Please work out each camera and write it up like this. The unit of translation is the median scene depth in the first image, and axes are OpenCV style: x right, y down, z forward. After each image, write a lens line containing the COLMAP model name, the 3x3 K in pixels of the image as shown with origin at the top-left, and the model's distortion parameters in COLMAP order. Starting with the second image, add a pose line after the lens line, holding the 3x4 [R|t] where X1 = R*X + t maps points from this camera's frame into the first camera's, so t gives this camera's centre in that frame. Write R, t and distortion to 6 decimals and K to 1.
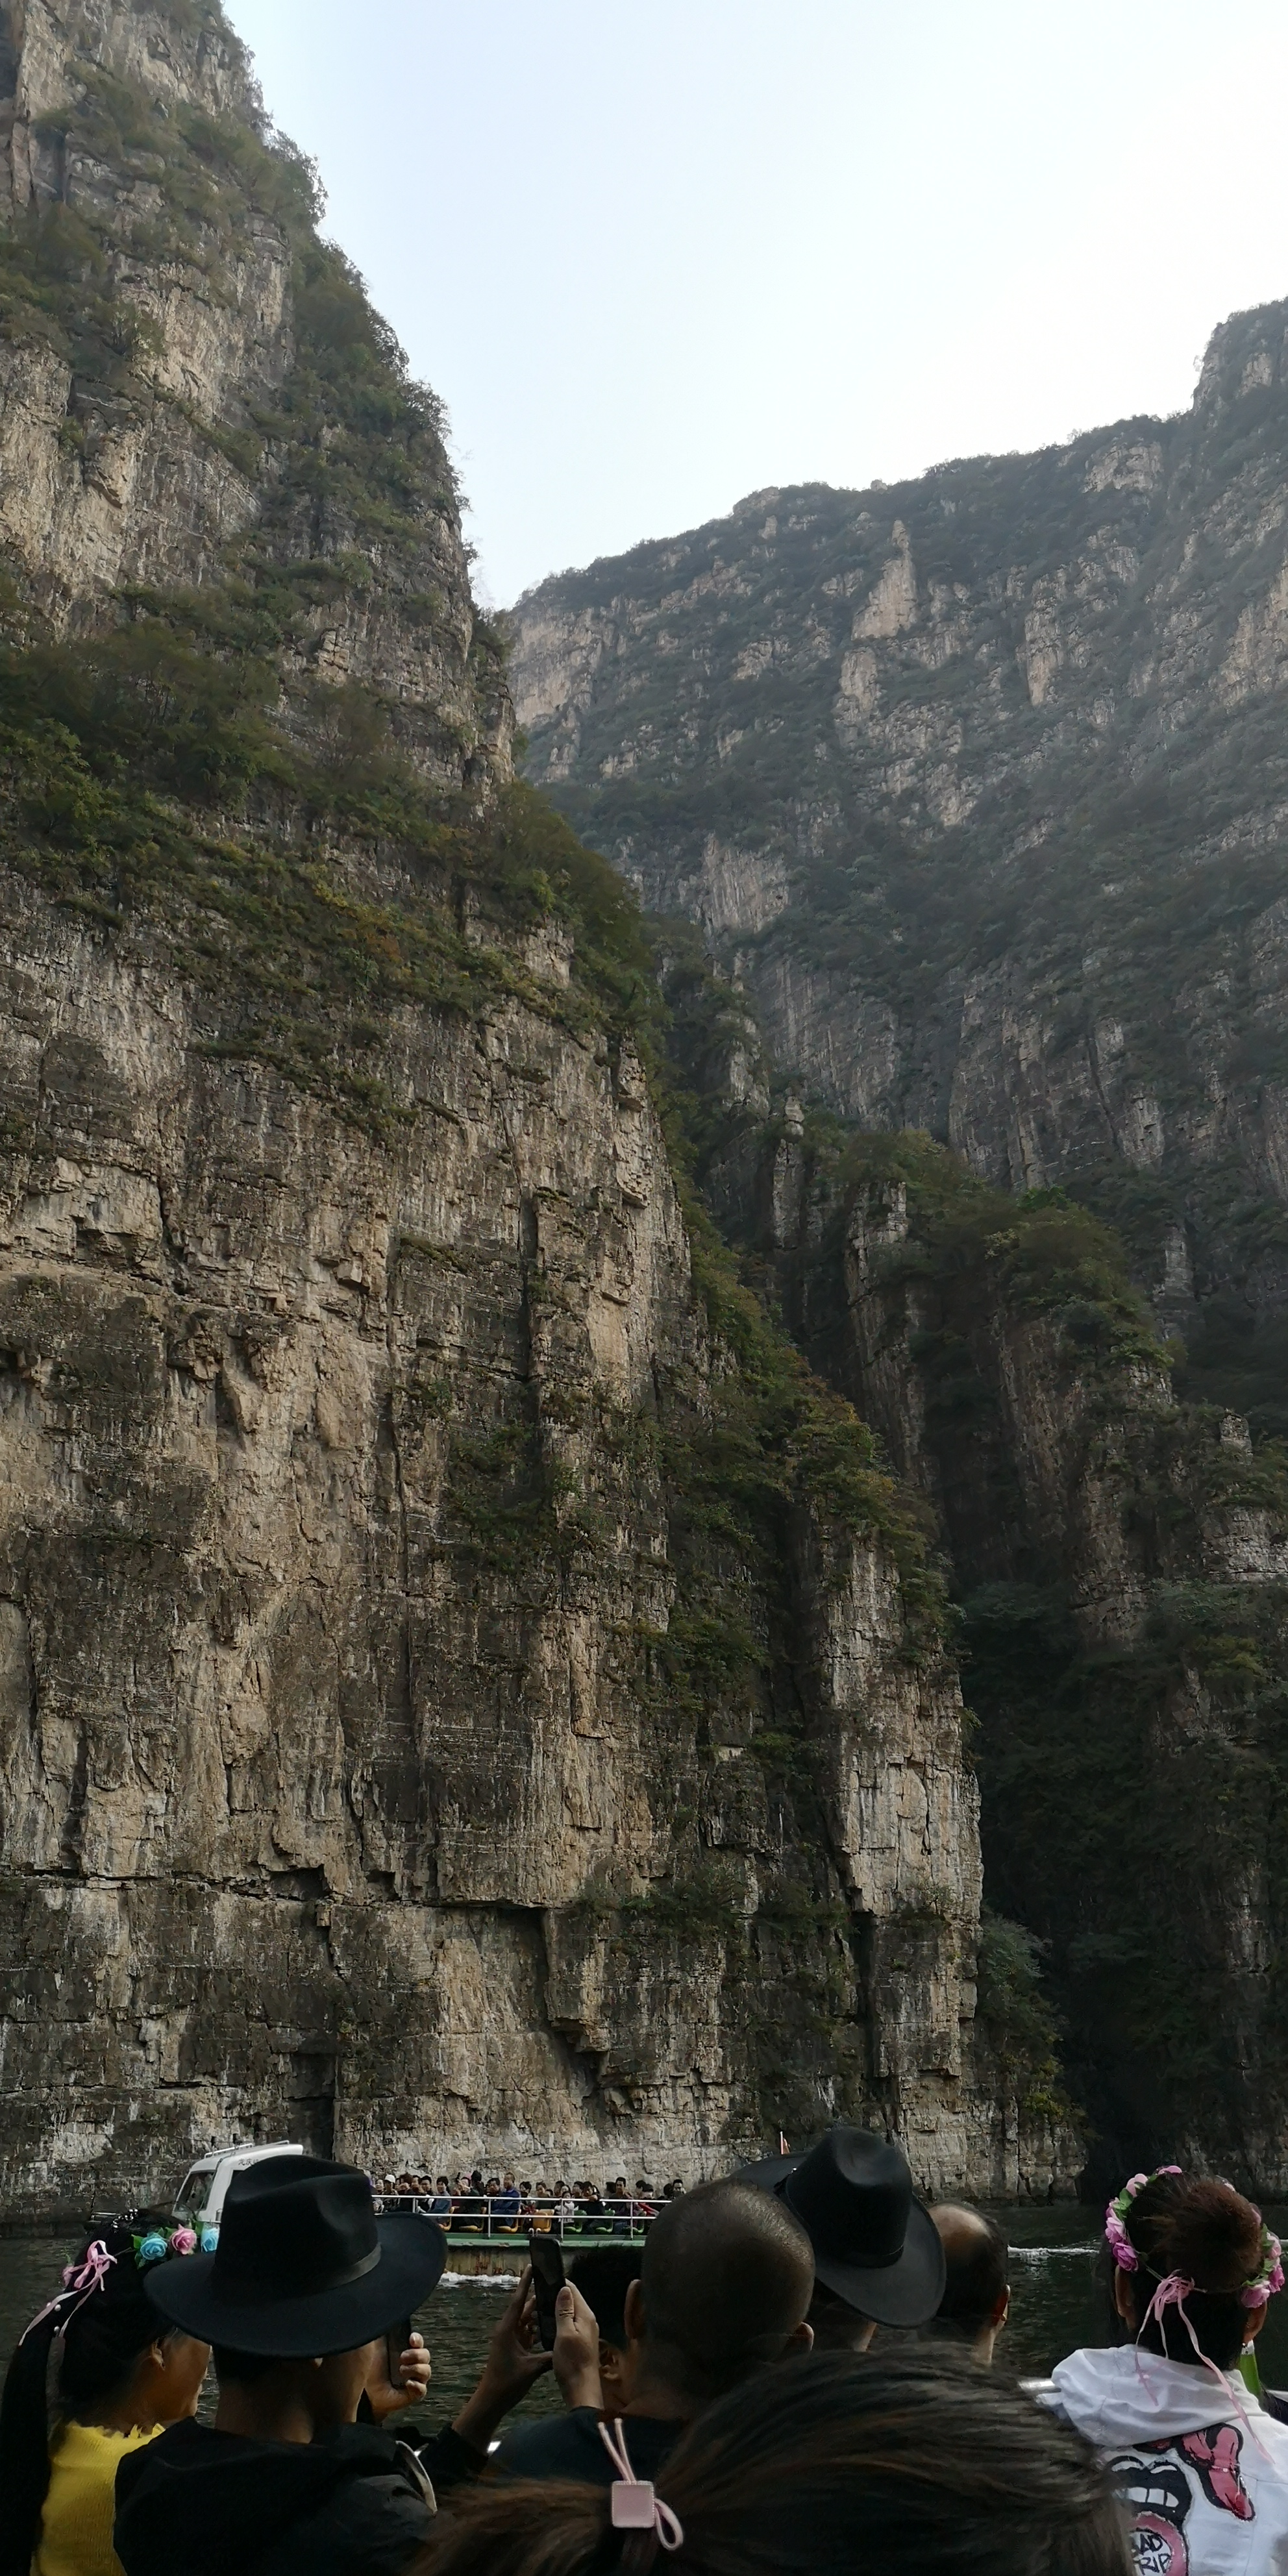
lens RADIAL K [[1962.4, 0, 644.0], [0, 1962.4, 1288.0], [0, 0, 1]] dist [0.037038, -0.070331]
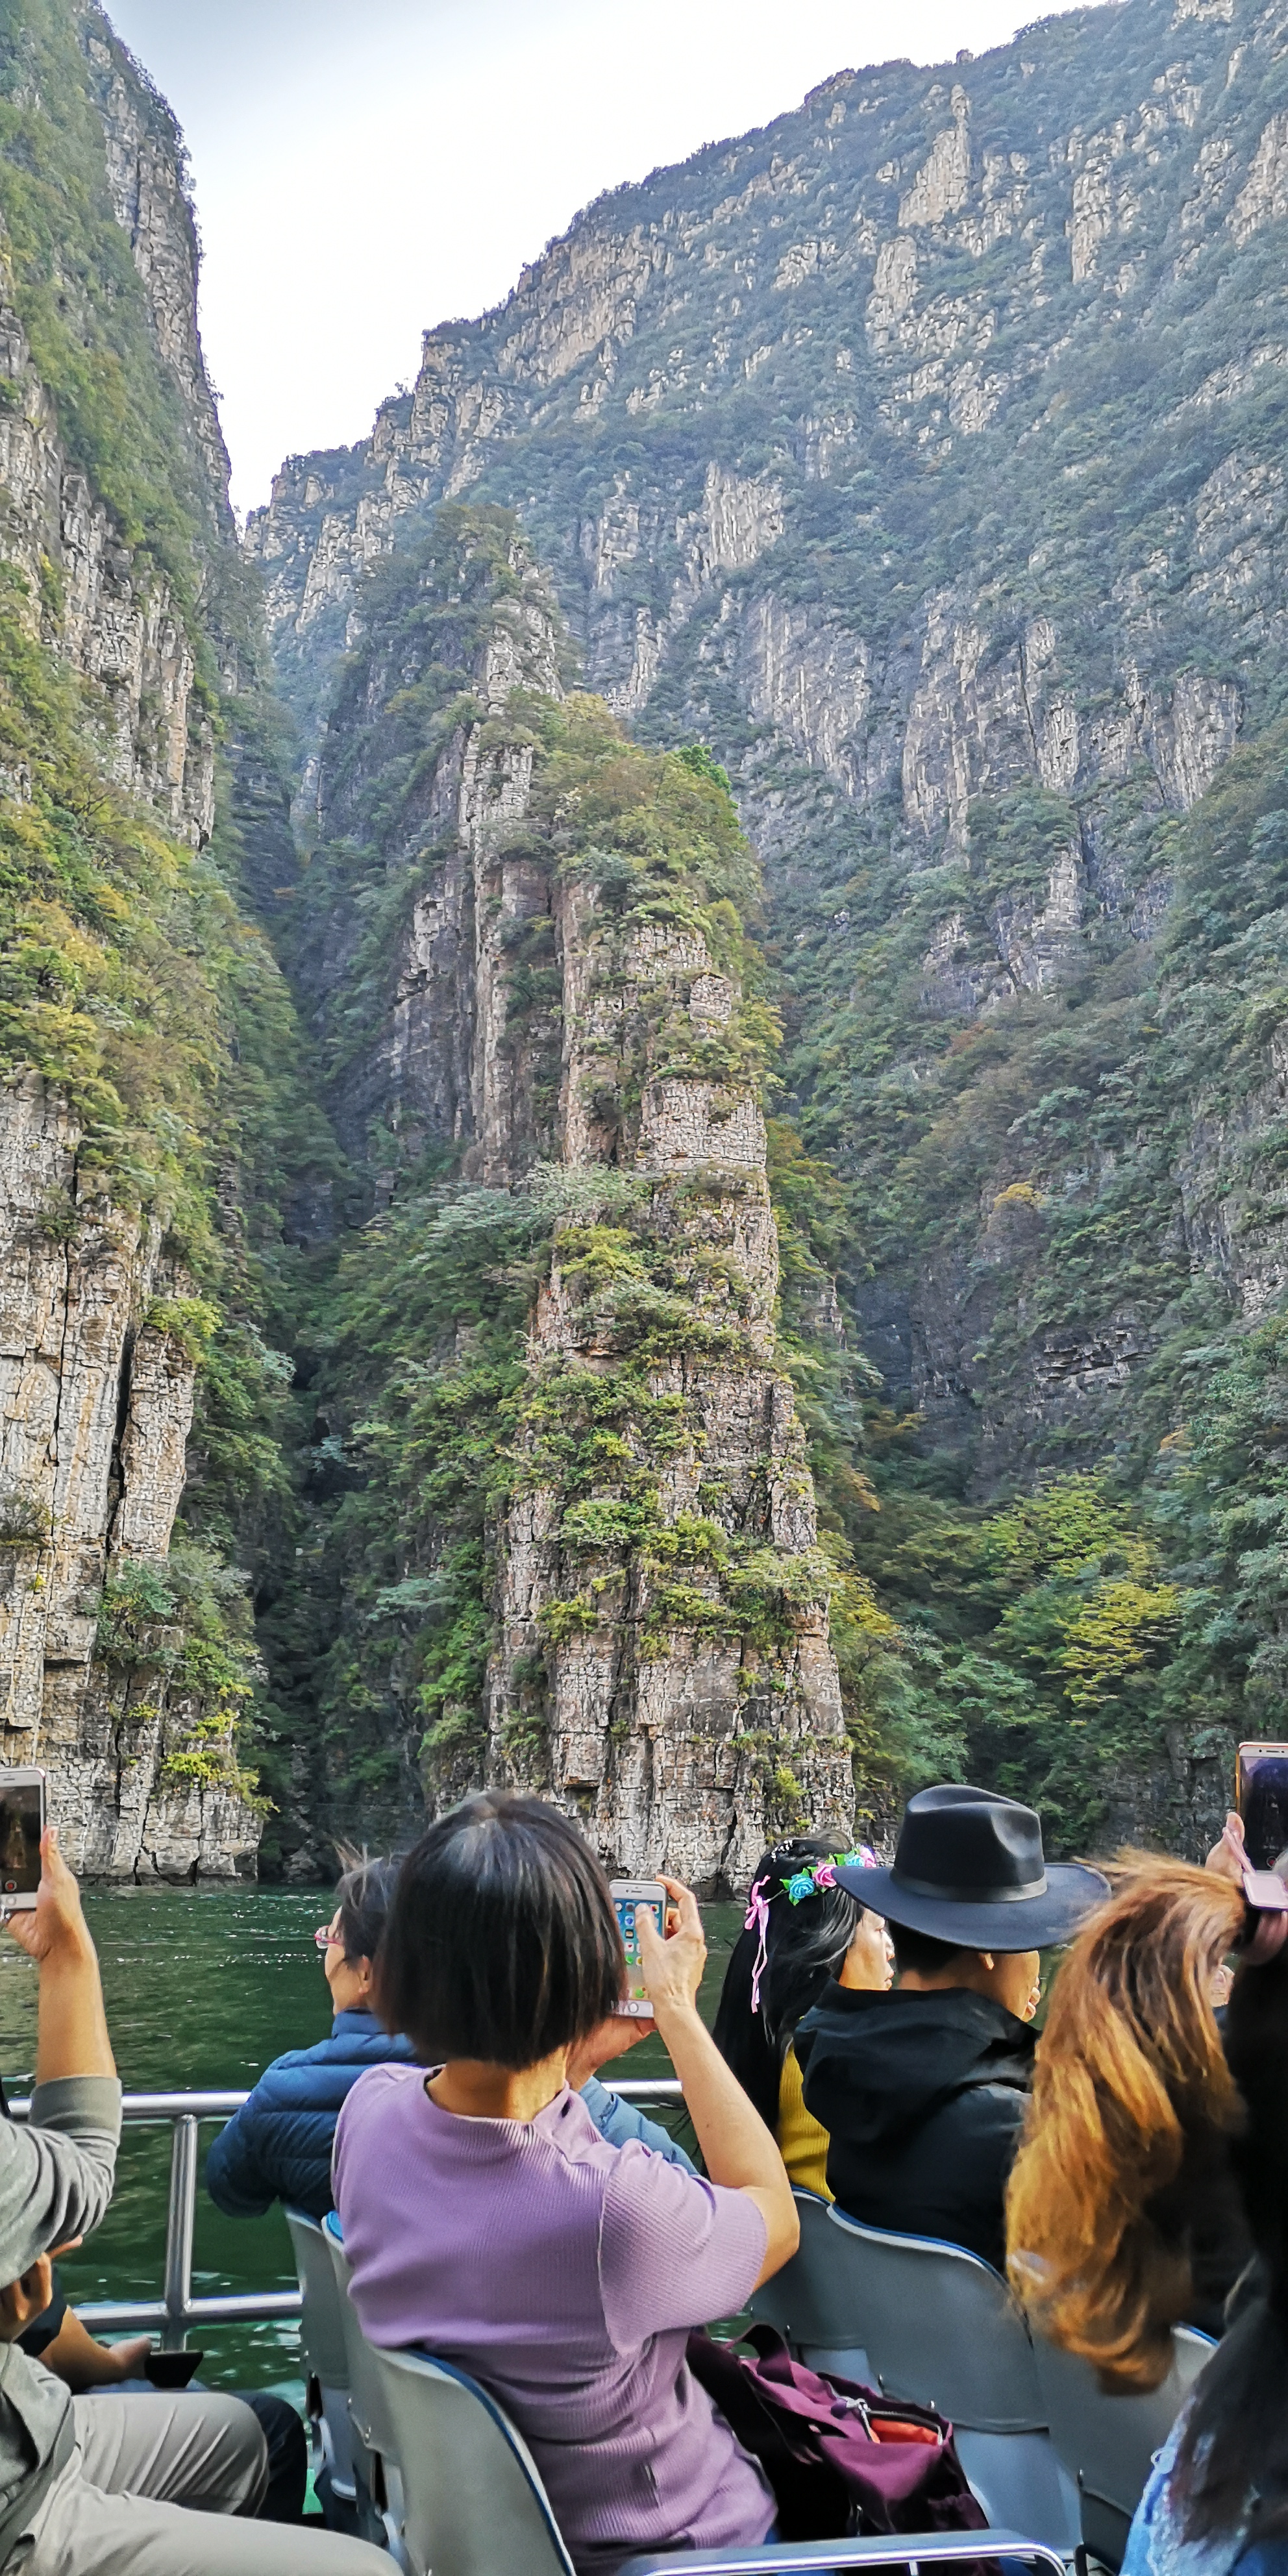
lens RADIAL K [[1953.3, 0, 644.0], [0, 1953.3, 1288.0], [0, 0, 1]] dist [0.063624, -0.074862]
pose [[0.992693, 0.002240, -0.120650, 0.114960], [0.013544, 0.991441, 0.129850, 0.027295], [0.119909, -0.130535, 0.984166, 0.059125]]
